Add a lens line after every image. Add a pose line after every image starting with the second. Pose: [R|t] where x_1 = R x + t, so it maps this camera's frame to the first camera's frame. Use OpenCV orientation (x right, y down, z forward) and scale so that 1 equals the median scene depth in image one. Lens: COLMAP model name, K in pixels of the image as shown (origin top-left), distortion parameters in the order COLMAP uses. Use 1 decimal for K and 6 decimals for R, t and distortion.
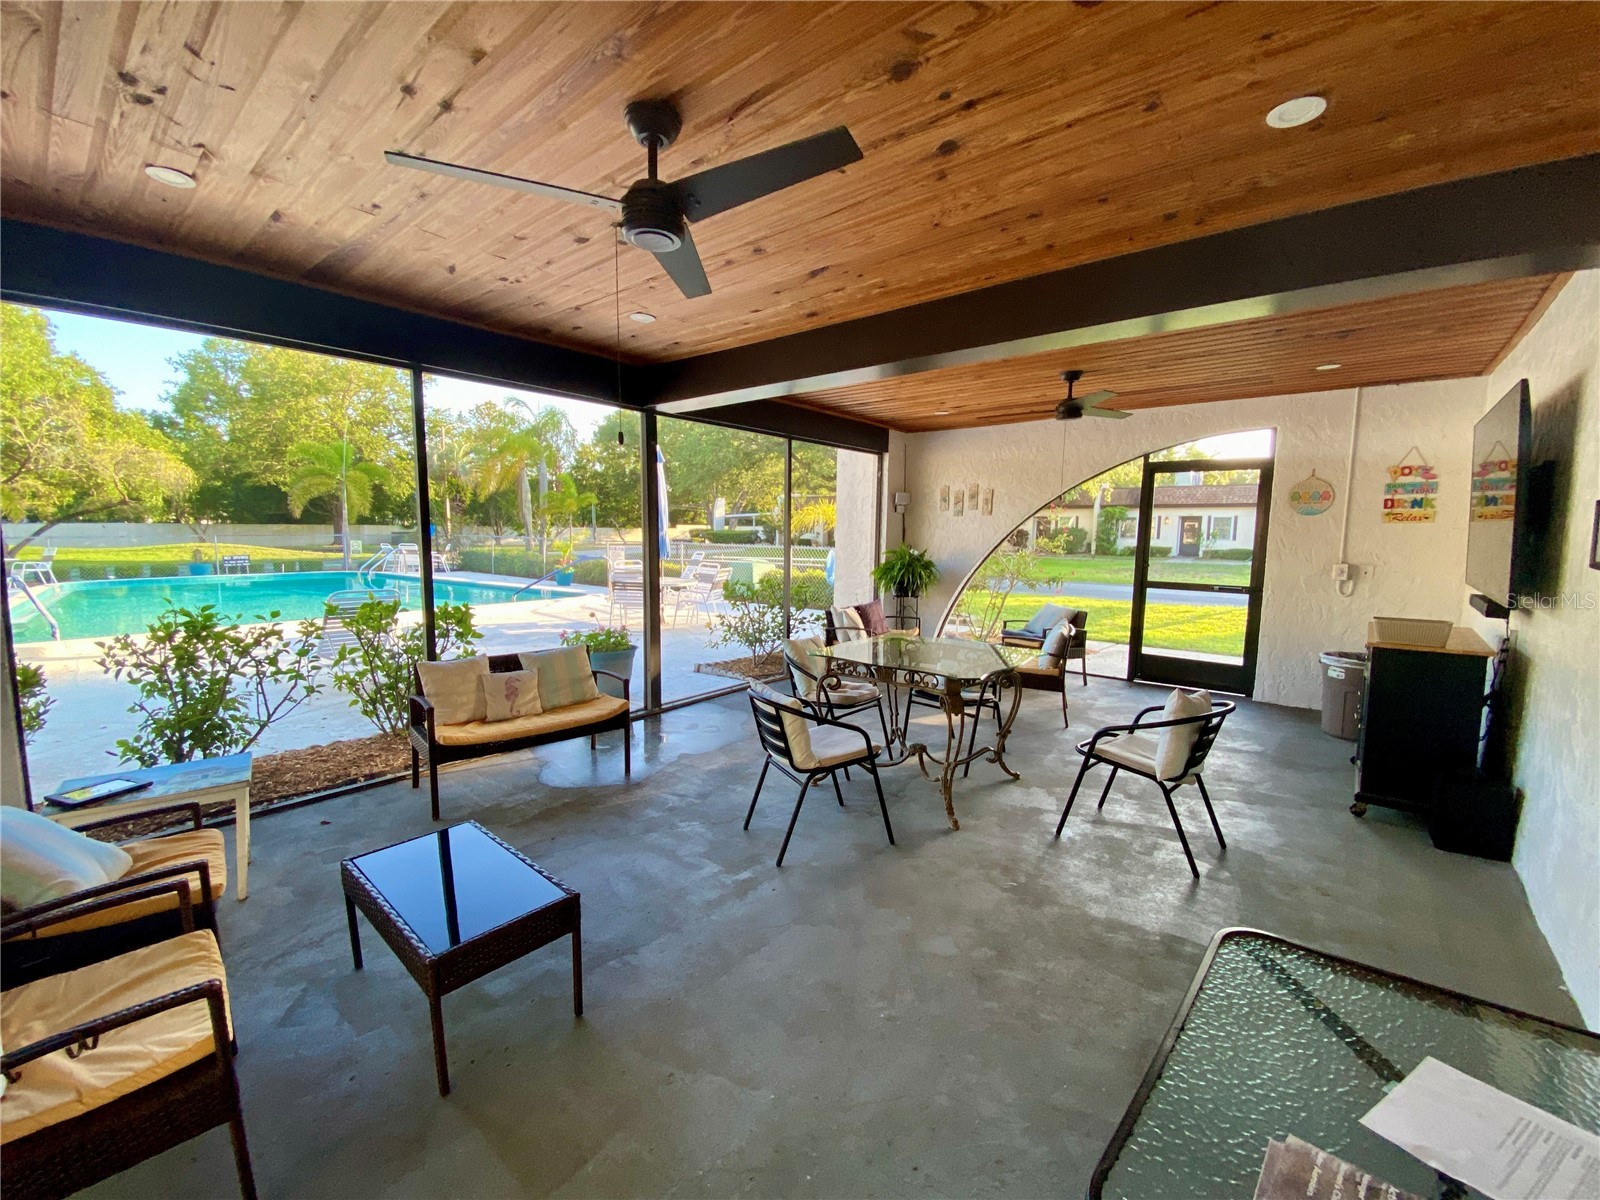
lens RADIAL K [[649.8, 0, 791.7], [0, 649.8, 596.2], [0, 0, 1]] dist [0.049946, -0.031600]
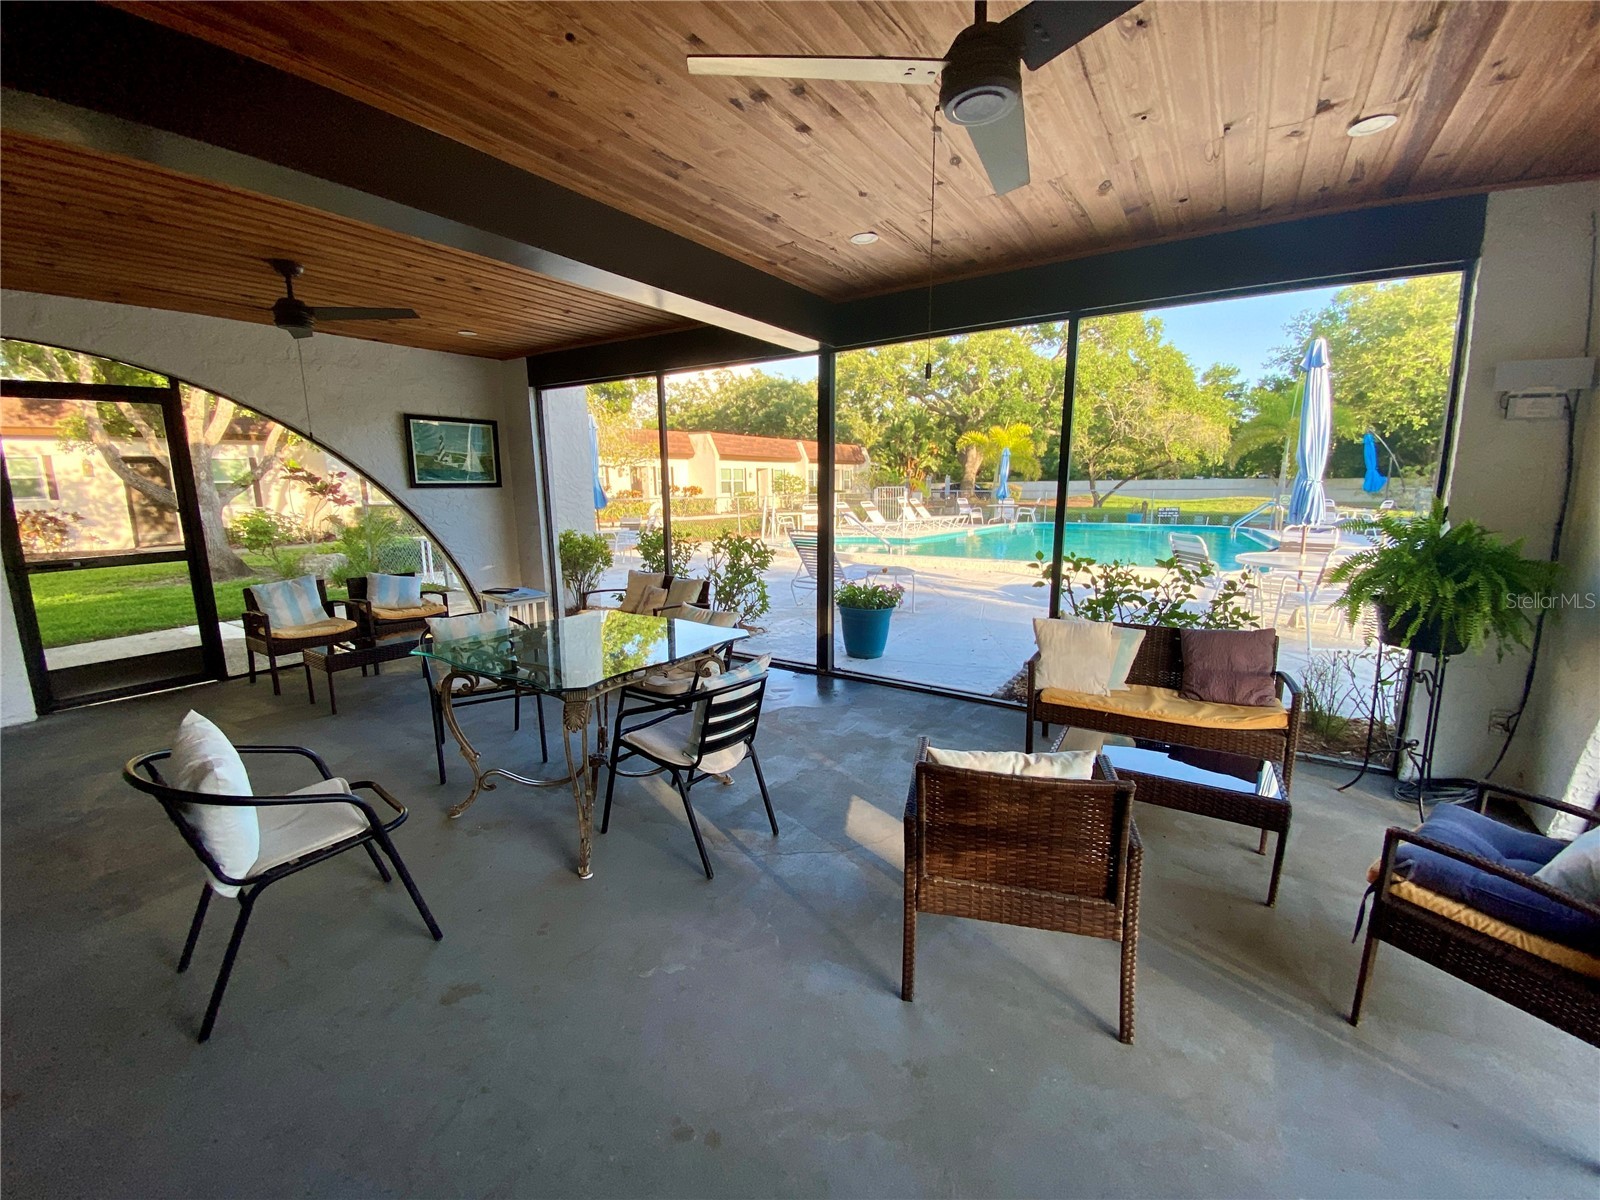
lens RADIAL K [[649.8, 0, 791.7], [0, 649.8, 596.2], [0, 0, 1]] dist [0.049946, -0.031600]
pose [[0.112839, 0.161788, -0.980353, 0.155215], [-0.098071, 0.983650, 0.151044, -0.012942], [0.988762, 0.079101, 0.126860, 0.169180]]
